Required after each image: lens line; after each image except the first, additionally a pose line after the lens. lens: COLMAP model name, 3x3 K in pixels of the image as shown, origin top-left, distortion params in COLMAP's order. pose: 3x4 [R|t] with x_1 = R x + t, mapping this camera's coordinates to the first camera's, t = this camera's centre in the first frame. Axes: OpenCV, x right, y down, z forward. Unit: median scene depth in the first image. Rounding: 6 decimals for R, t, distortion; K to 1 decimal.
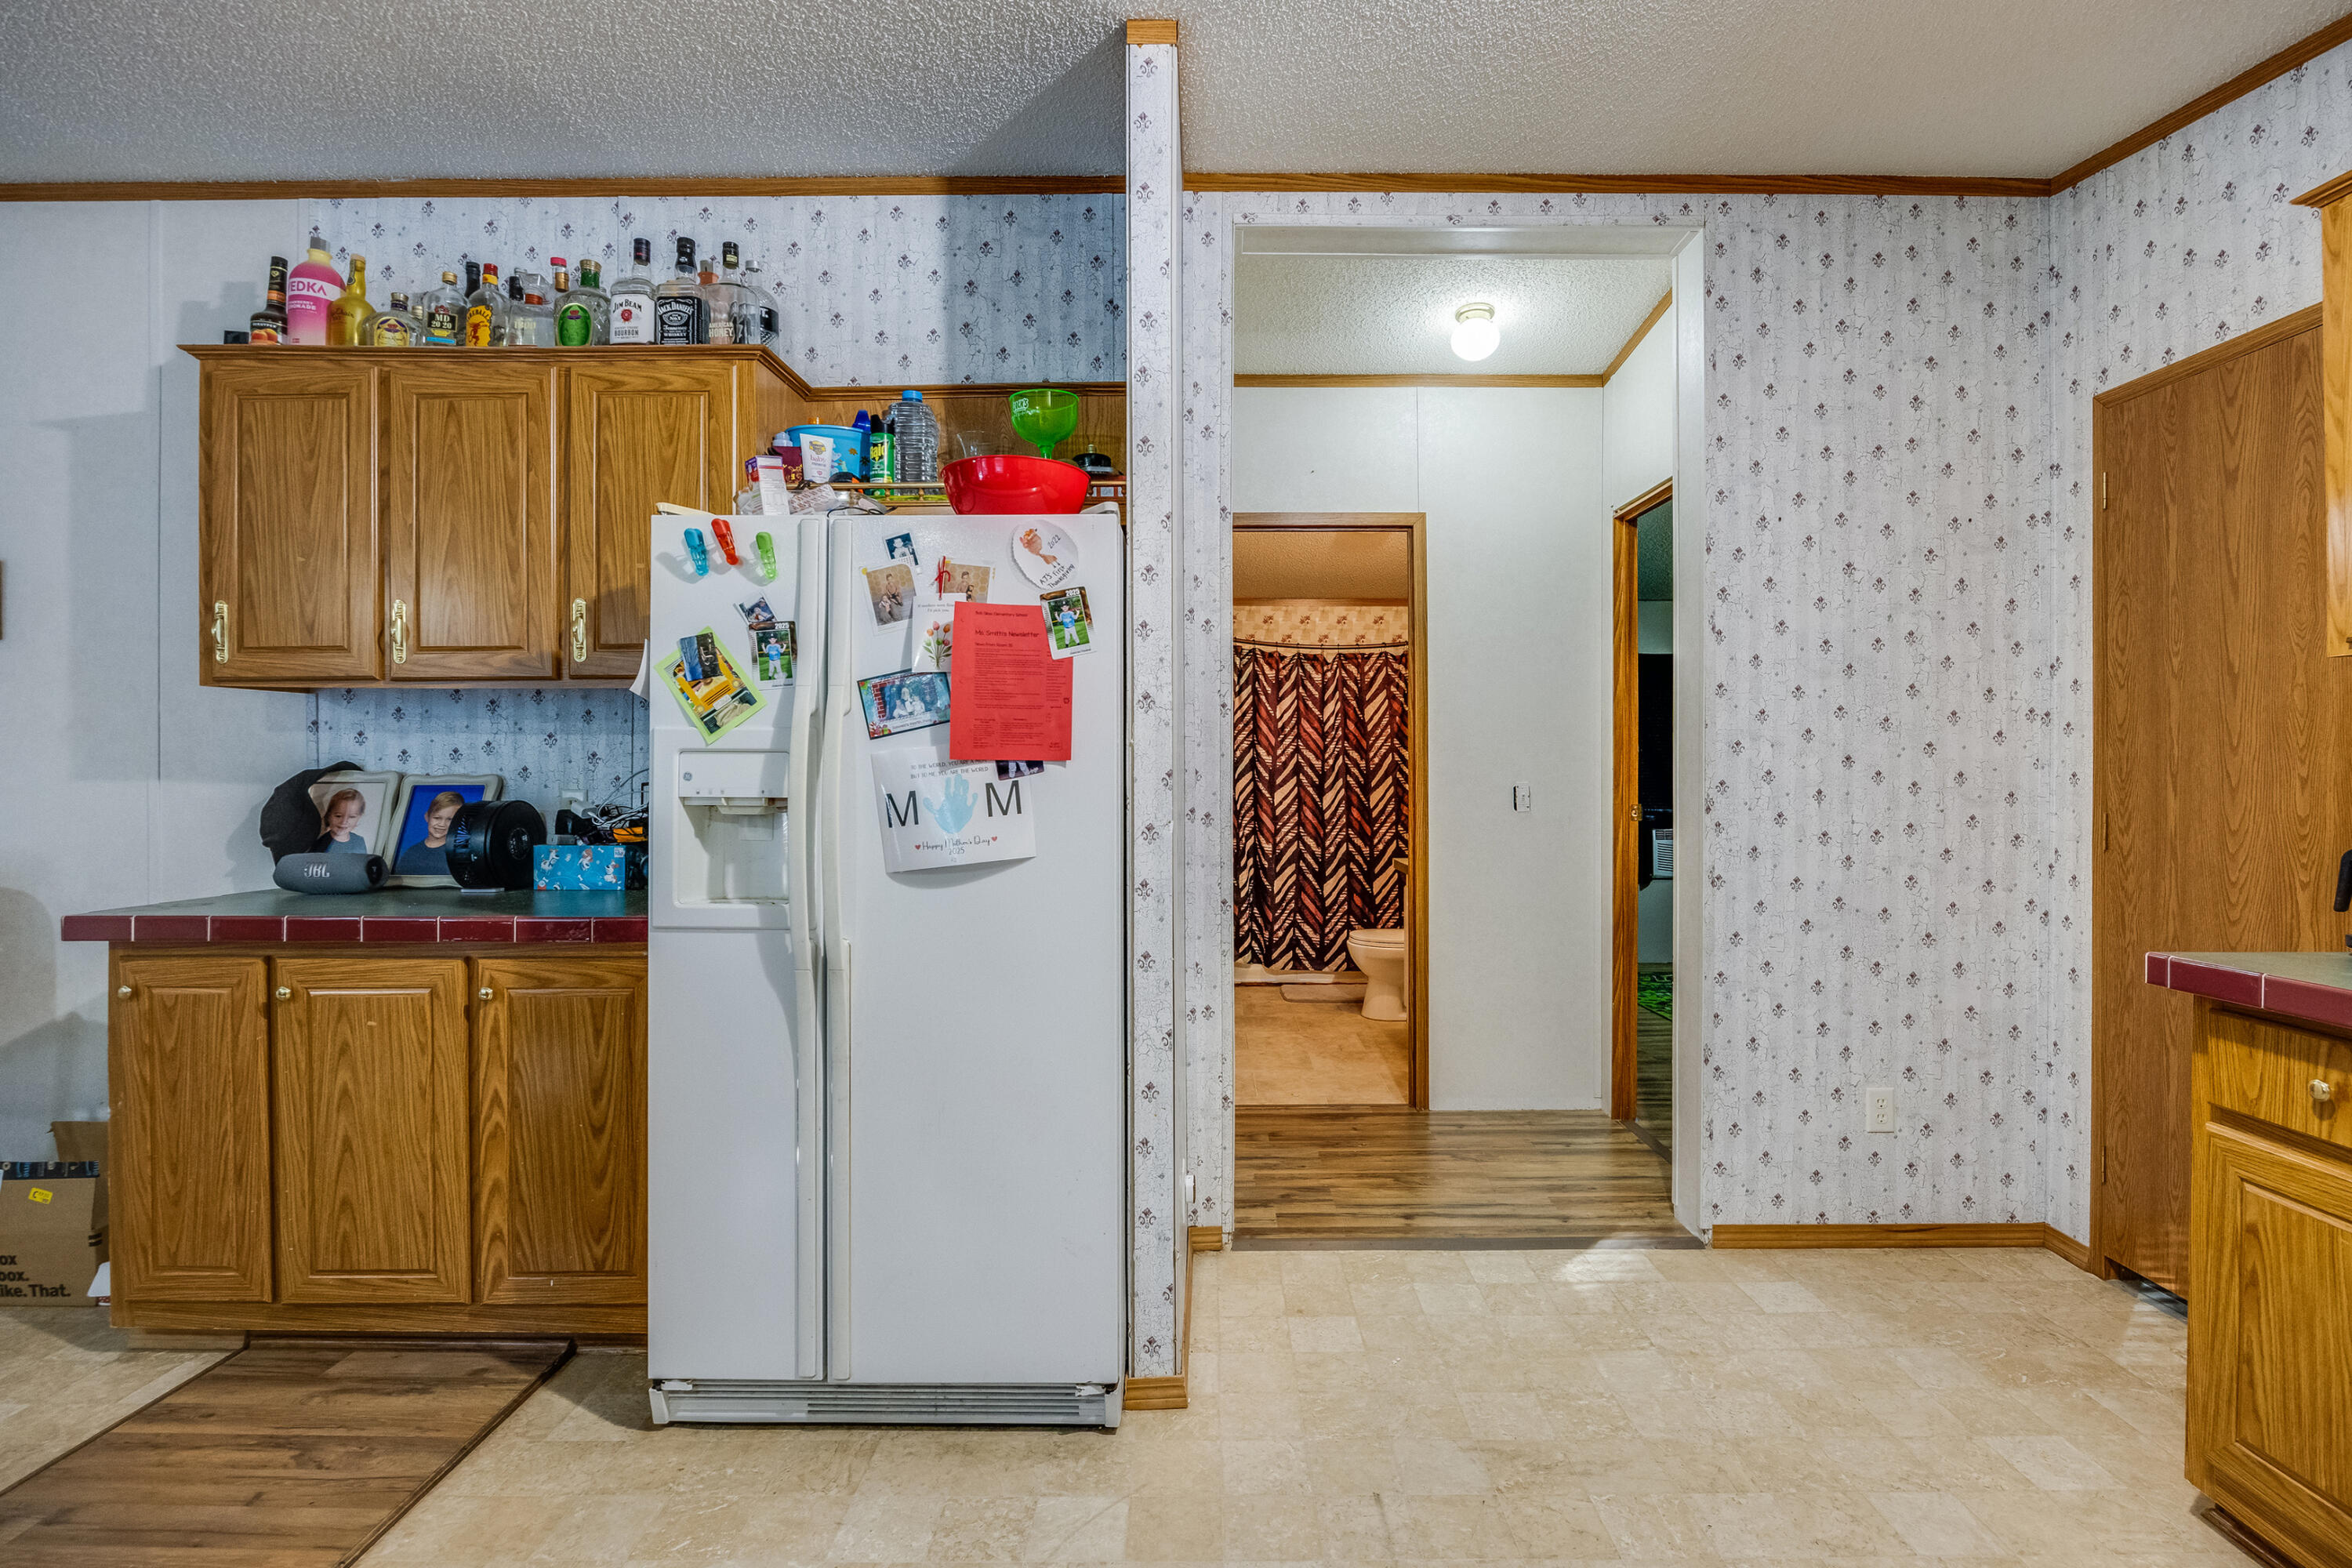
lens RADIAL K [[1123.9, 0, 1131.9], [0, 1123.9, 783.3], [0, 0, 1]] dist [-0.014512, 0.000121]
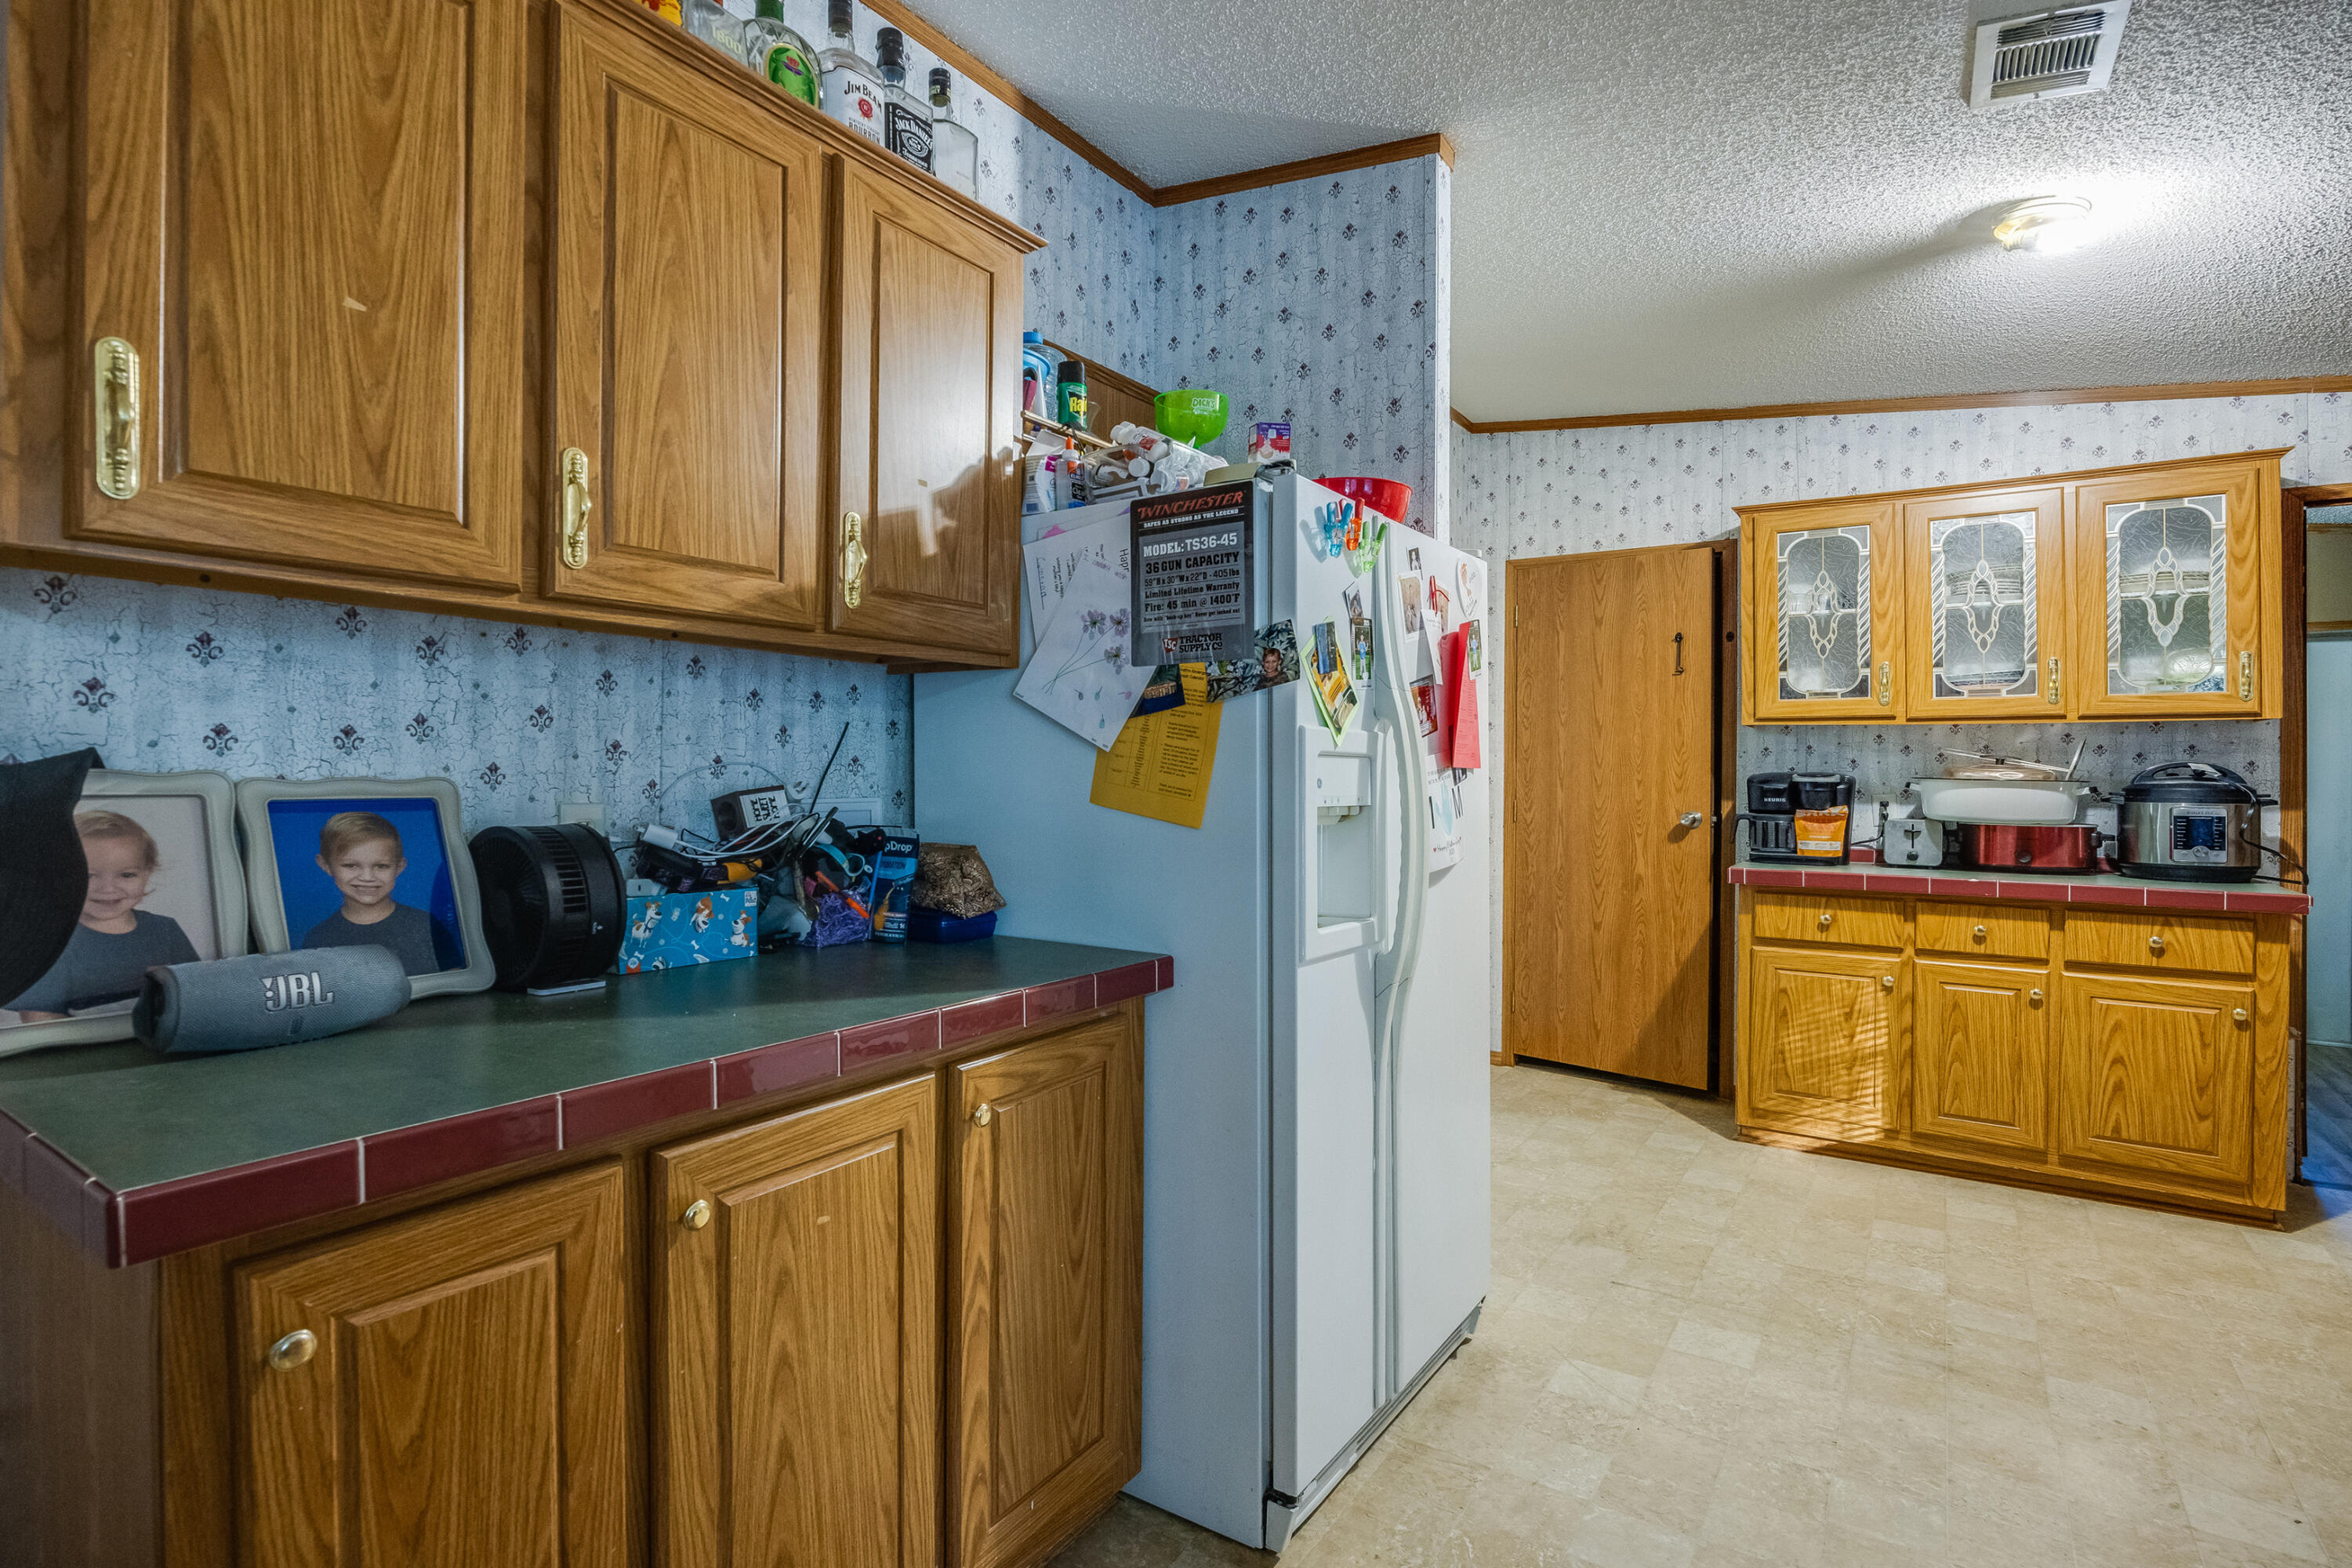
lens RADIAL K [[1123.9, 0, 1131.9], [0, 1123.9, 783.3], [0, 0, 1]] dist [-0.014512, 0.000121]
pose [[0.578413, -0.003794, 0.815735, -0.948484], [0.002966, 0.999992, 0.002548, -0.006734], [-0.815739, 0.000945, 0.578420, 0.488081]]
